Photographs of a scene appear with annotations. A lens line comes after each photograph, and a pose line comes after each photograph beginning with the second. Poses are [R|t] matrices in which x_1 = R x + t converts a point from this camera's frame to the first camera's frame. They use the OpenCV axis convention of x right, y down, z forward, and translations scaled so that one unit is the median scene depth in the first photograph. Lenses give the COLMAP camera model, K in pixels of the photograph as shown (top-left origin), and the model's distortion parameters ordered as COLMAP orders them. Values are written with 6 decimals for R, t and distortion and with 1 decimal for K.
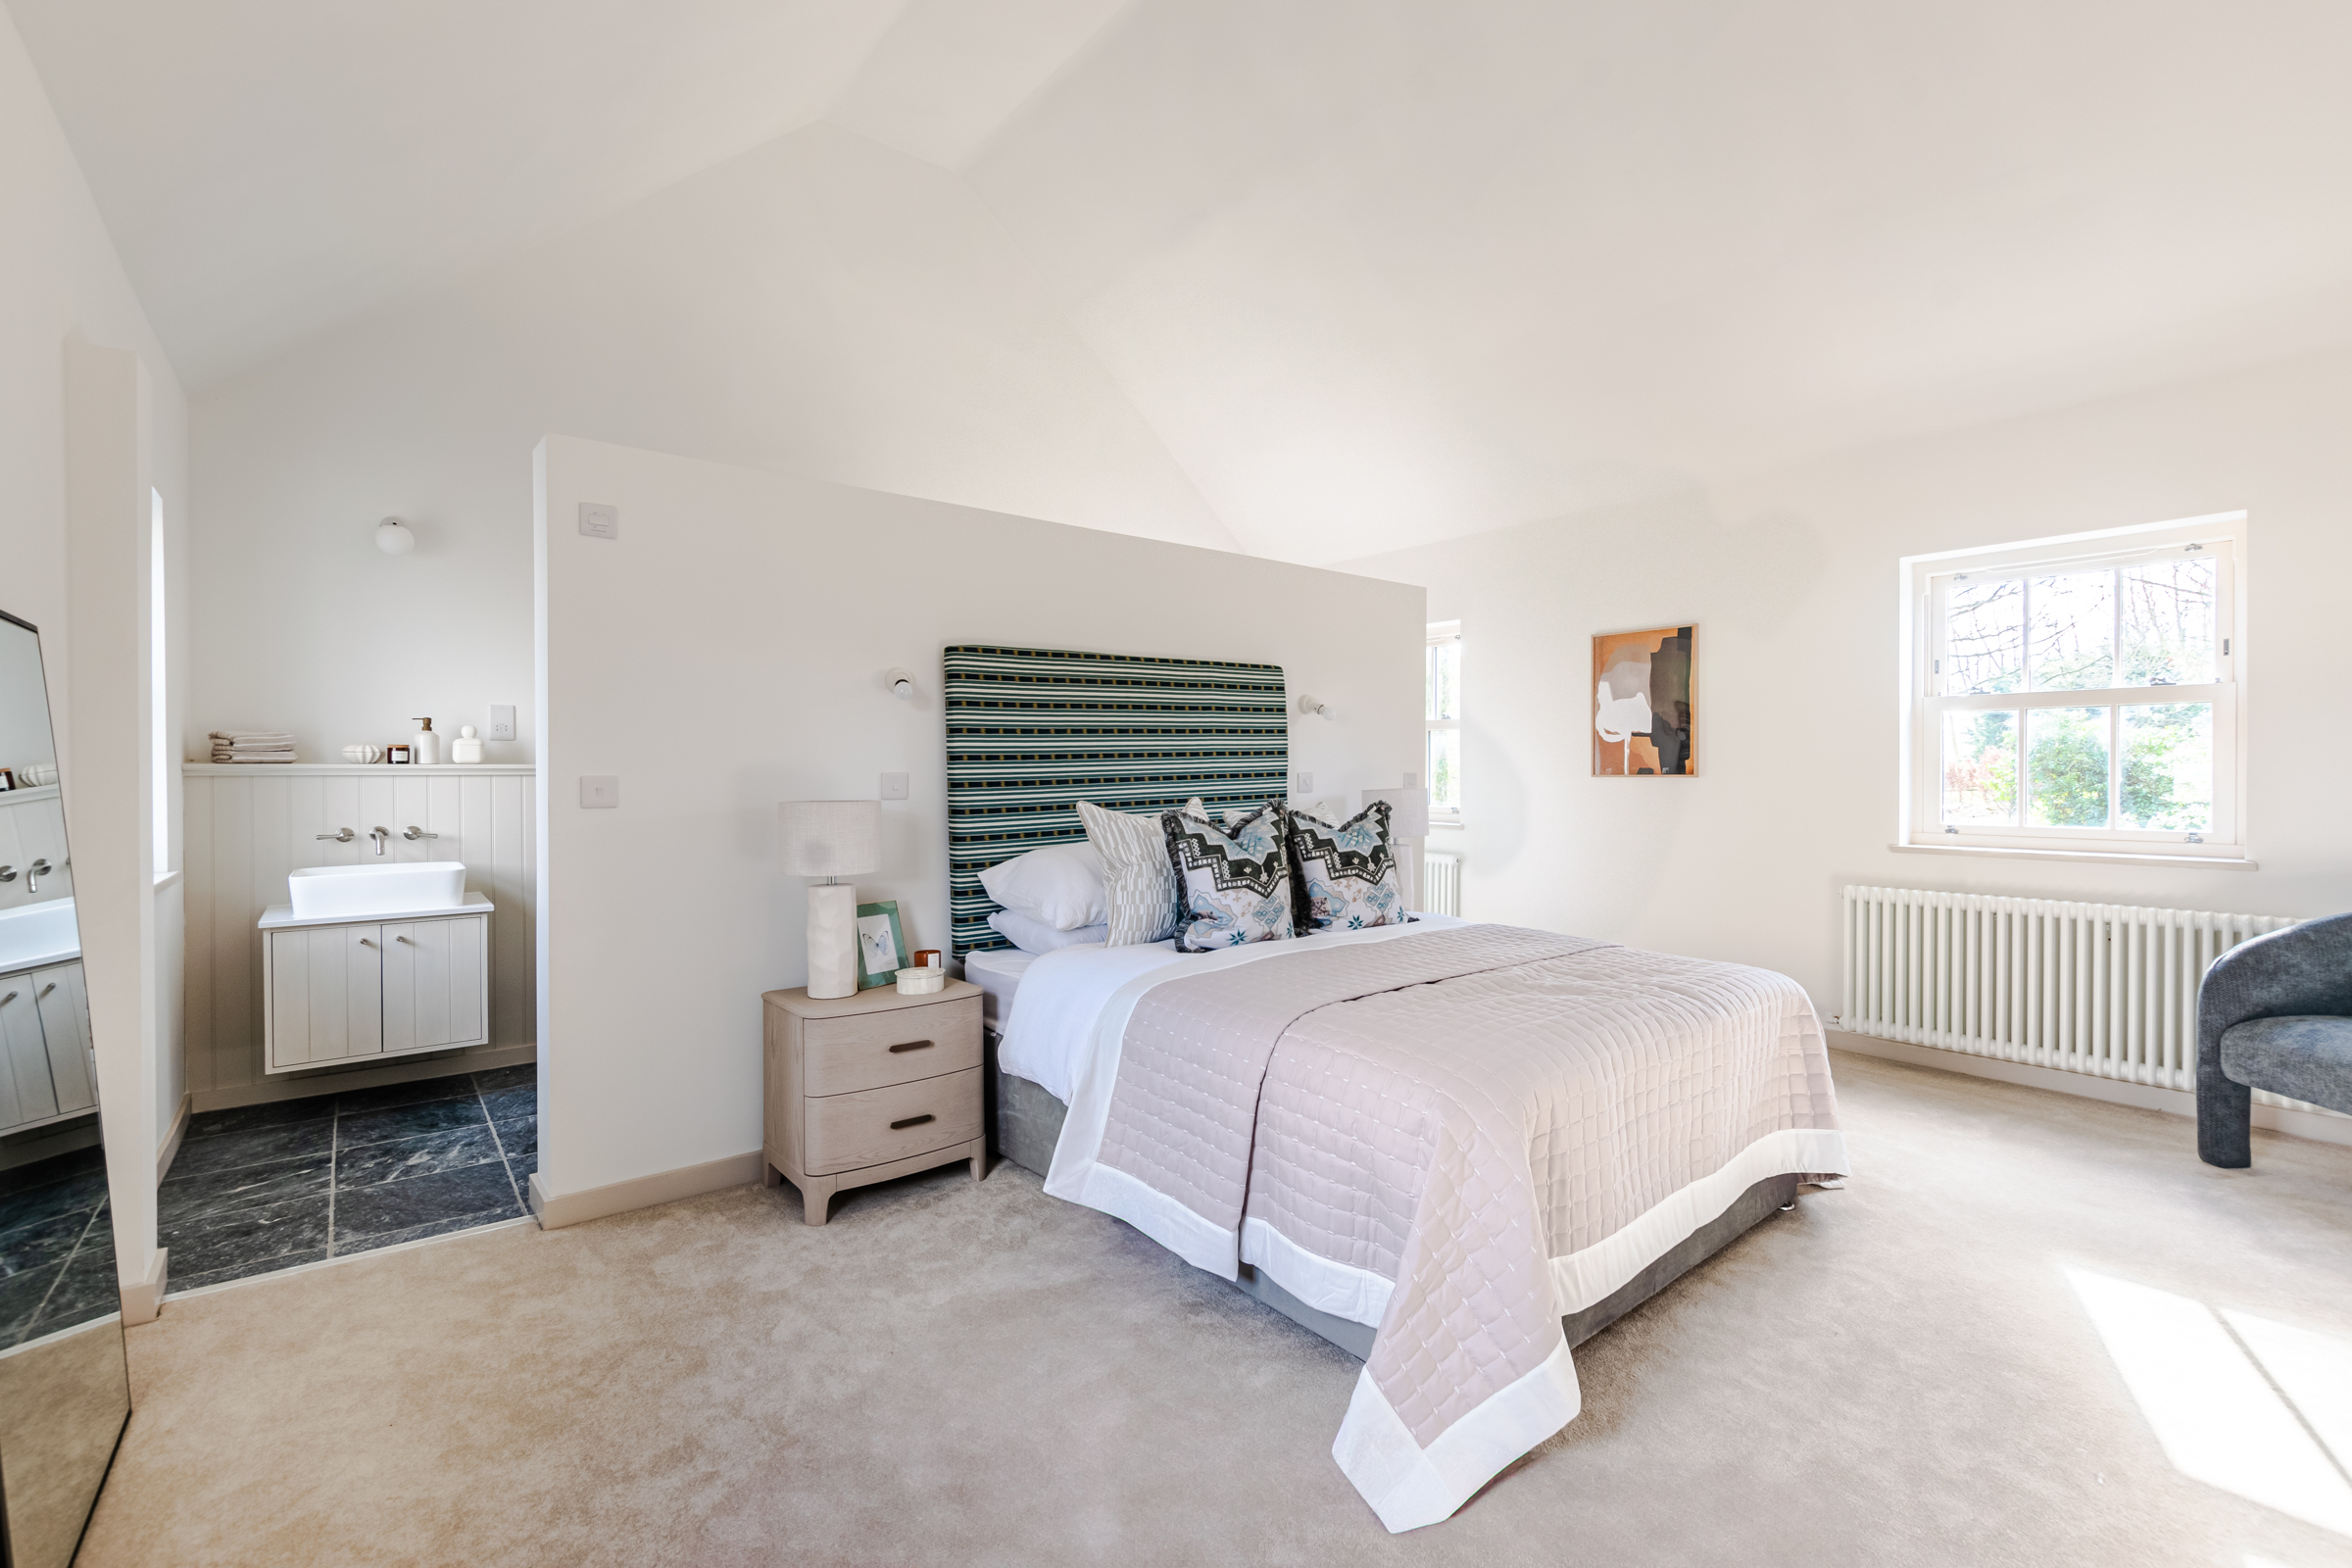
lens RADIAL K [[1017.9, 0, 1191.7], [0, 1017.9, 771.6], [0, 0, 1]] dist [0.005453, -0.004146]
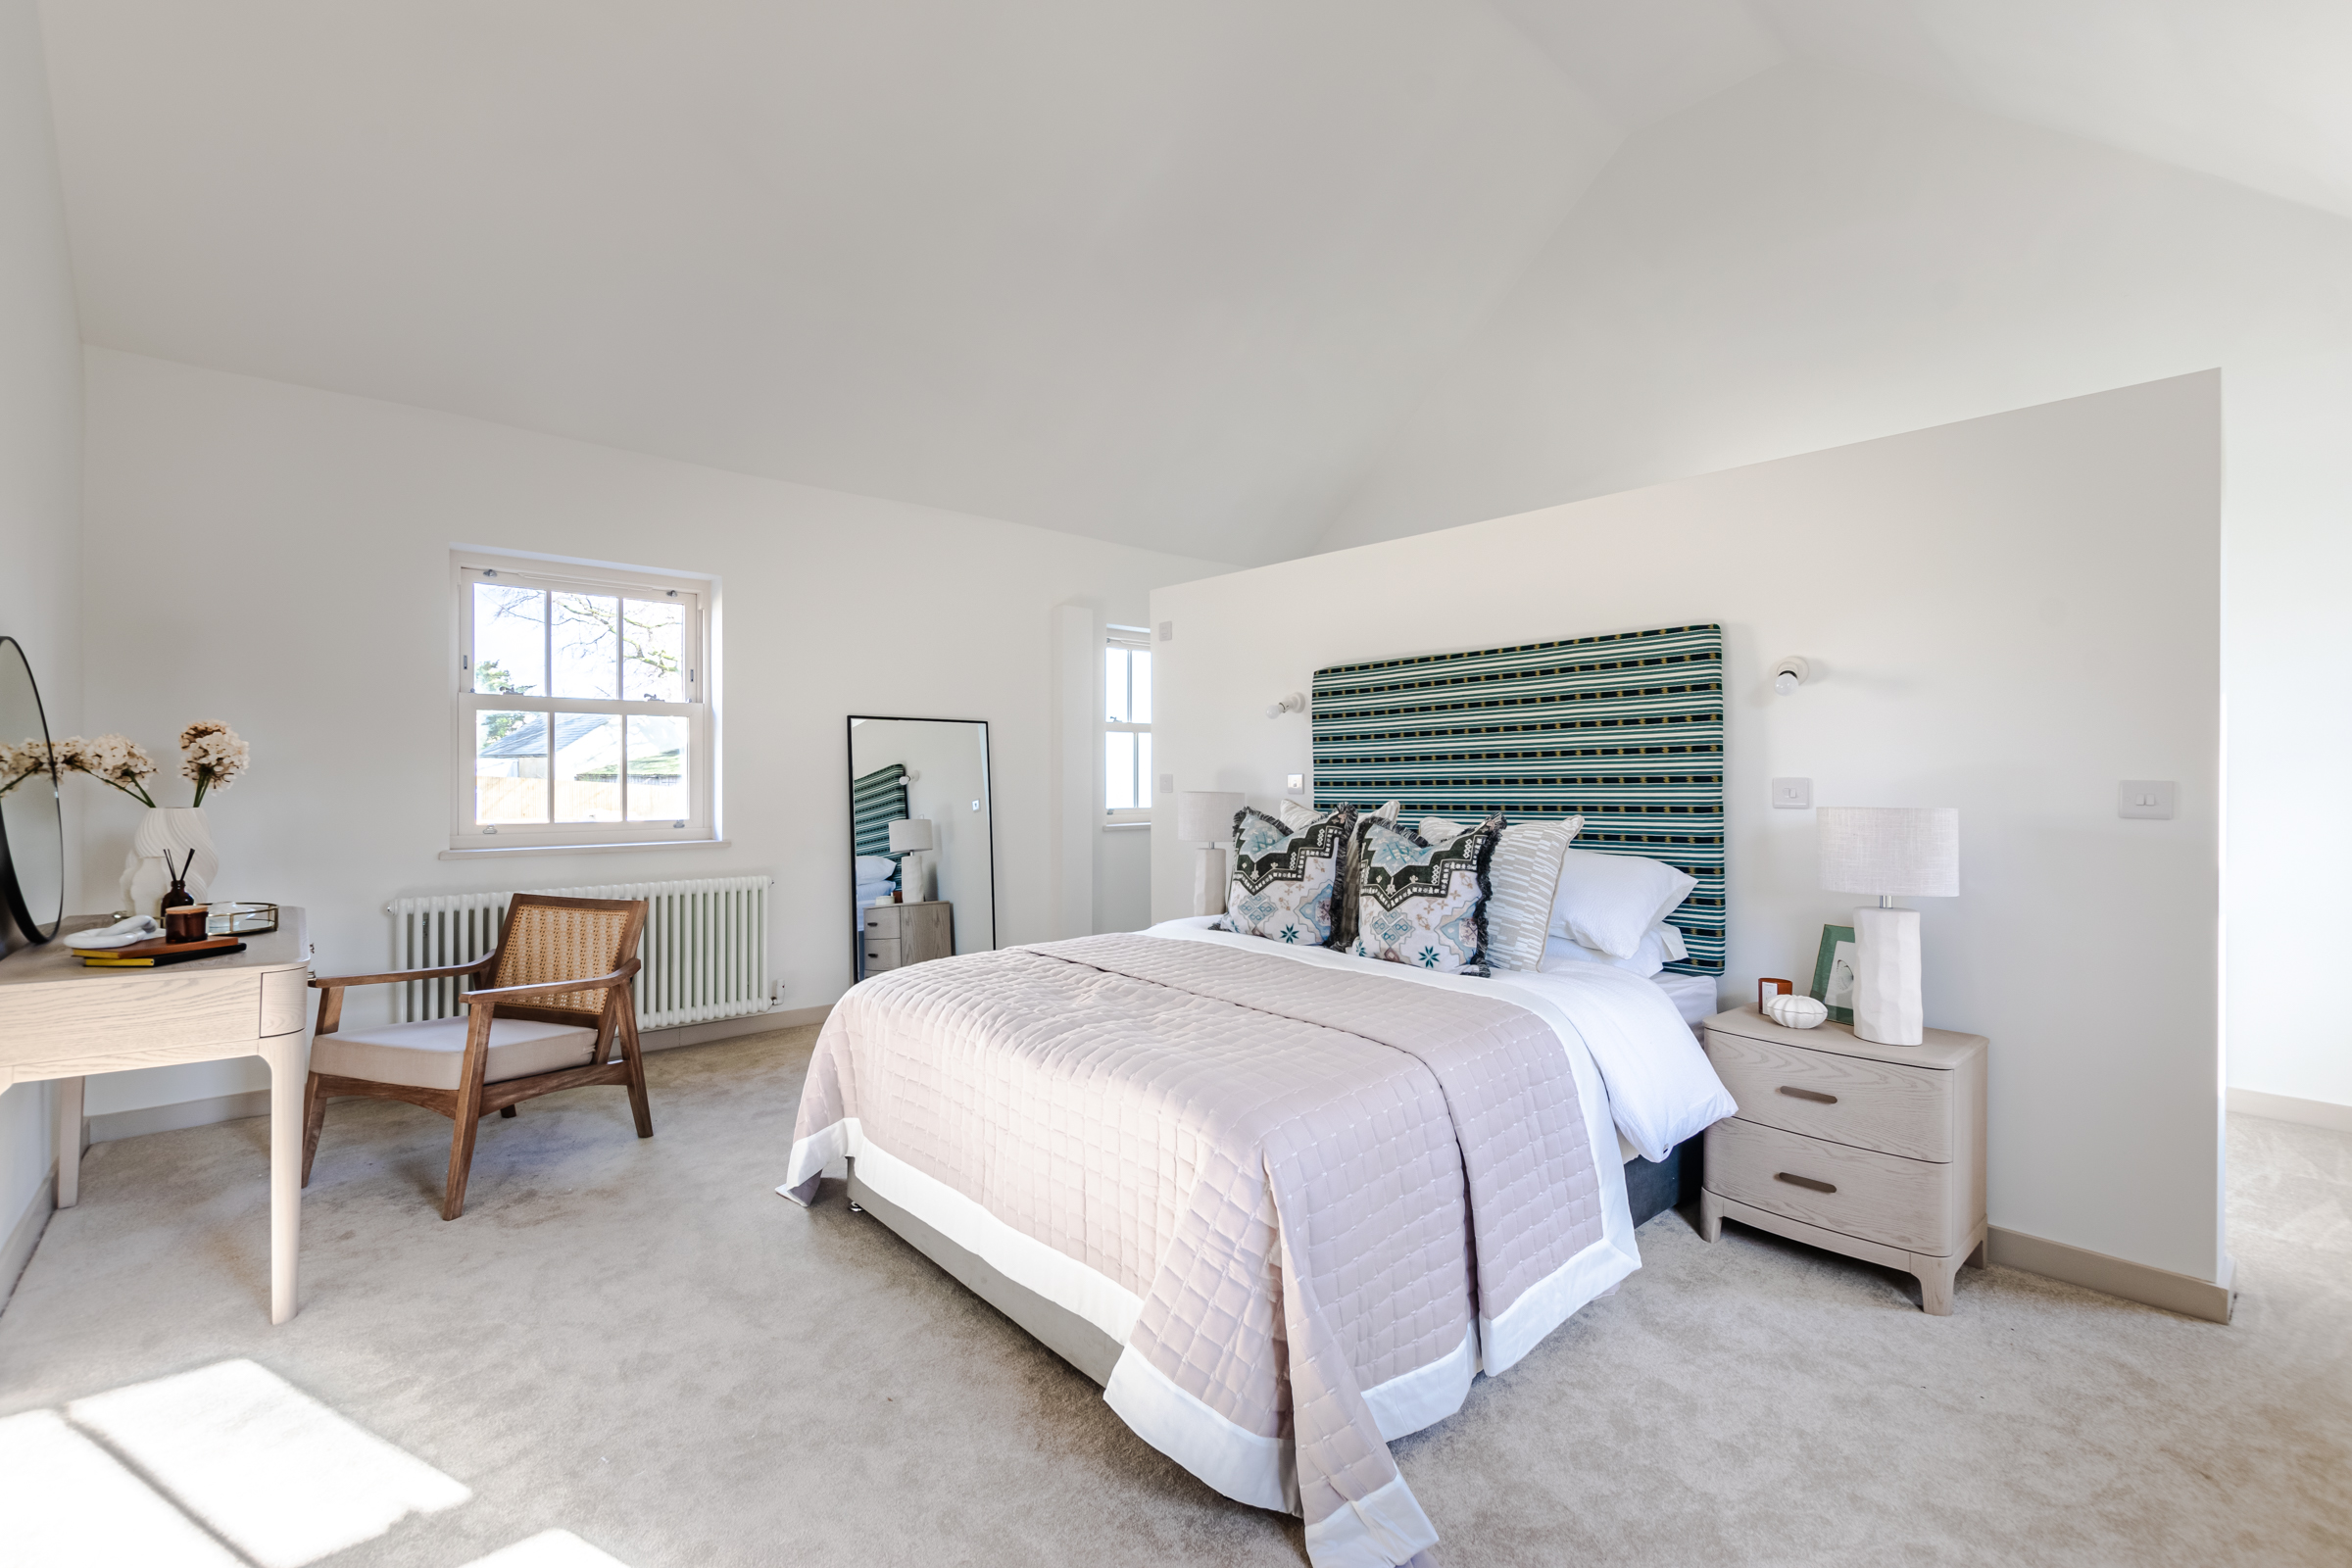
lens RADIAL K [[1017.9, 0, 1176.3], [0, 1017.9, 776.1], [0, 0, 1]] dist [0.005453, -0.004146]
pose [[0.038252, 0.007969, -0.999236, 0.780802], [-0.004426, 0.999960, 0.007806, -0.003482], [0.999258, 0.004124, 0.038286, 0.618227]]
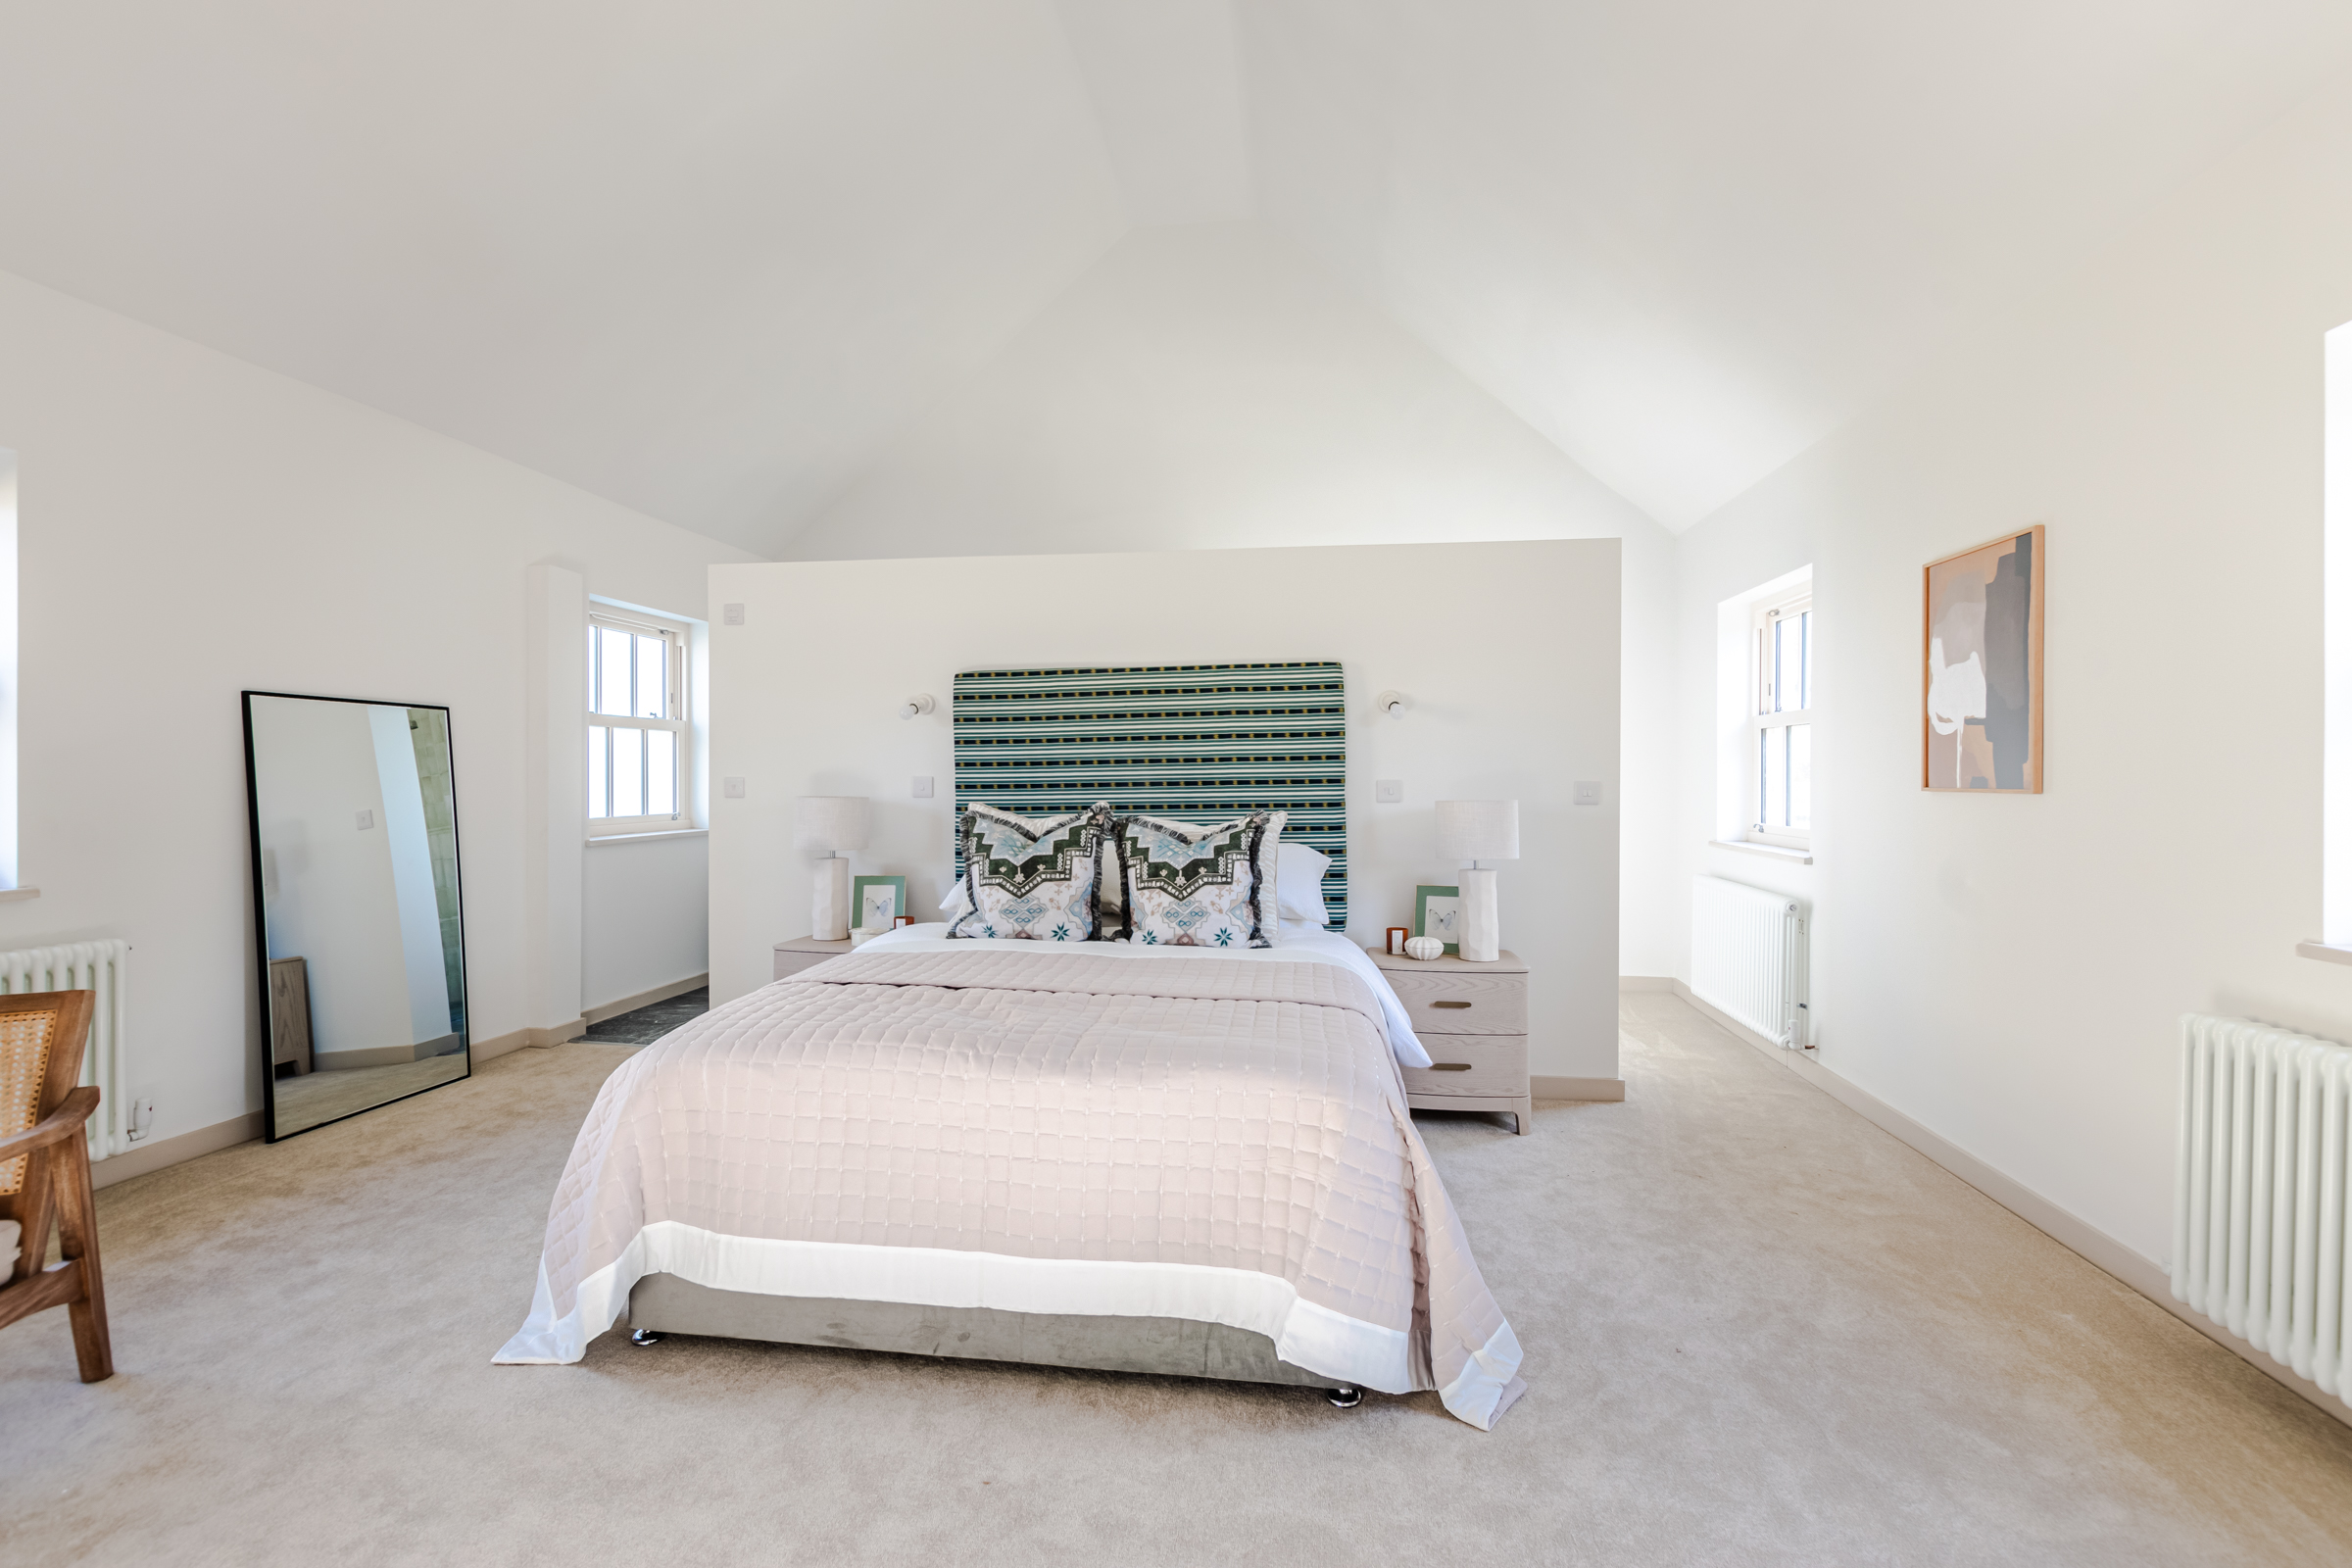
lens RADIAL K [[1017.9, 0, 1180.3], [0, 1017.9, 780.5], [0, 0, 1]] dist [0.005453, -0.004146]
pose [[0.676764, 0.008636, -0.736149, 0.670167], [-0.006282, 0.999963, 0.005956, -0.002594], [0.736173, 0.000594, 0.676793, 0.290188]]
